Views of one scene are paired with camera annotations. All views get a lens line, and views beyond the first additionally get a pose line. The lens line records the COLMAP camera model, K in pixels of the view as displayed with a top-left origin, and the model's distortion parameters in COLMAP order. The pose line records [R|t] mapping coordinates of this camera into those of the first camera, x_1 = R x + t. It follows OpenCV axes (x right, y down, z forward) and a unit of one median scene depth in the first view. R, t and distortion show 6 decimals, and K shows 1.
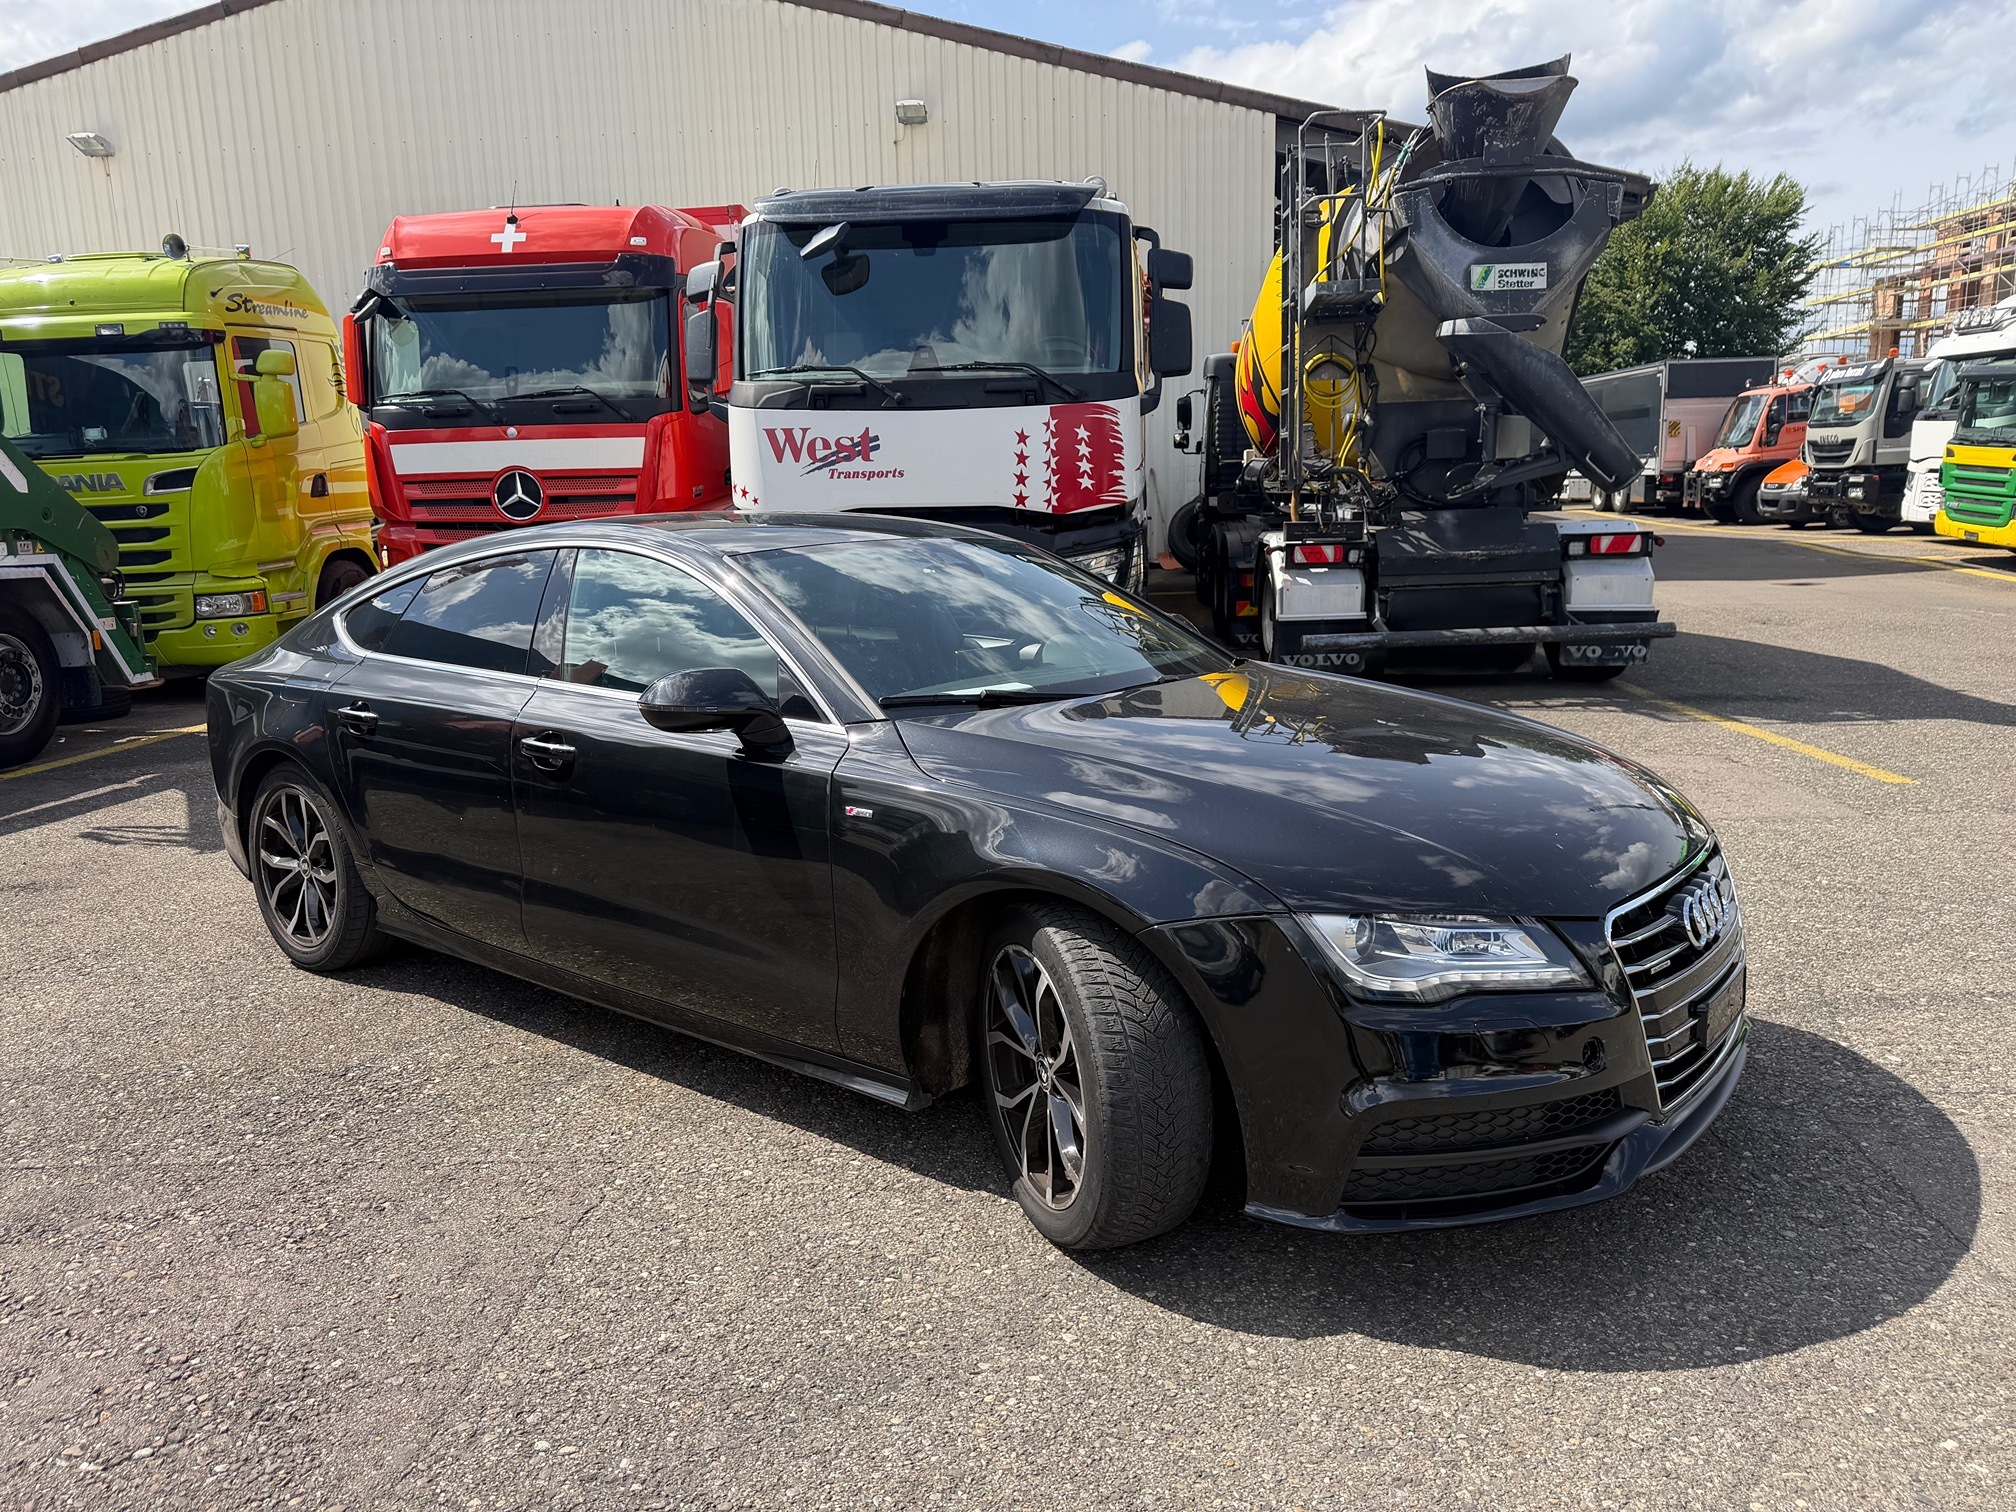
lens RADIAL K [[1427.7, 0, 1003.8], [0, 1427.7, 756.0], [0, 0, 1]] dist [0.041772, -0.049457]
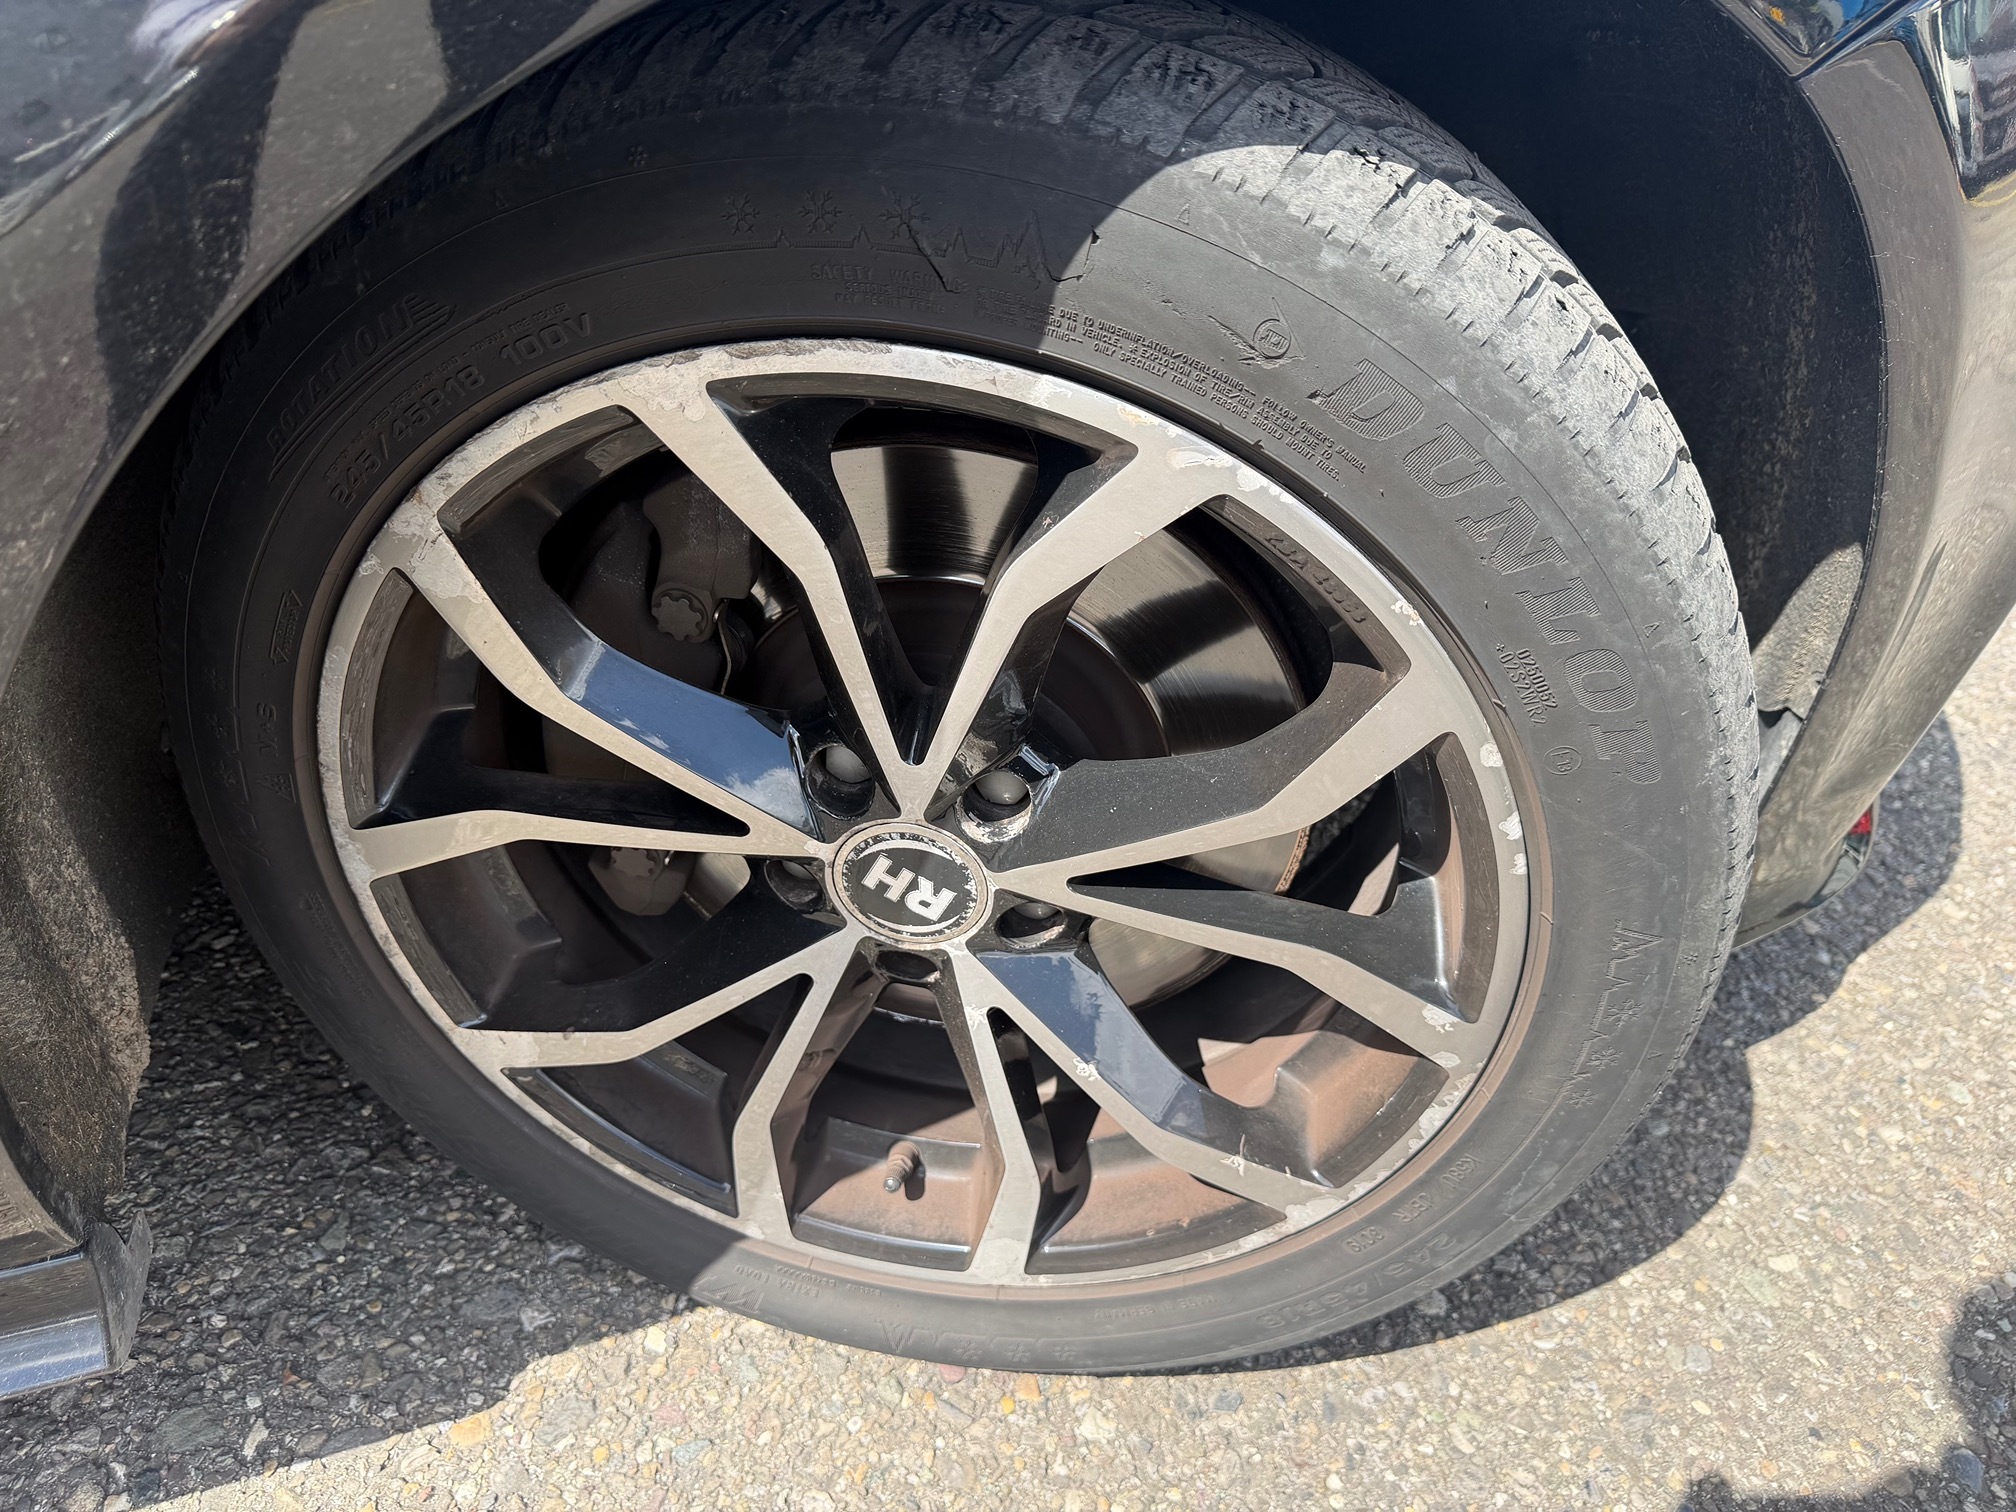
lens RADIAL K [[1448.6, 0, 1011.2], [0, 1448.6, 762.3], [0, 0, 1]] dist [-0.015119, 0.020472]
pose [[0.506709, -0.455411, 0.732016, -0.040206], [0.061811, 0.866097, 0.496040, 0.030873], [-0.859899, -0.206101, 0.467008, 0.294723]]
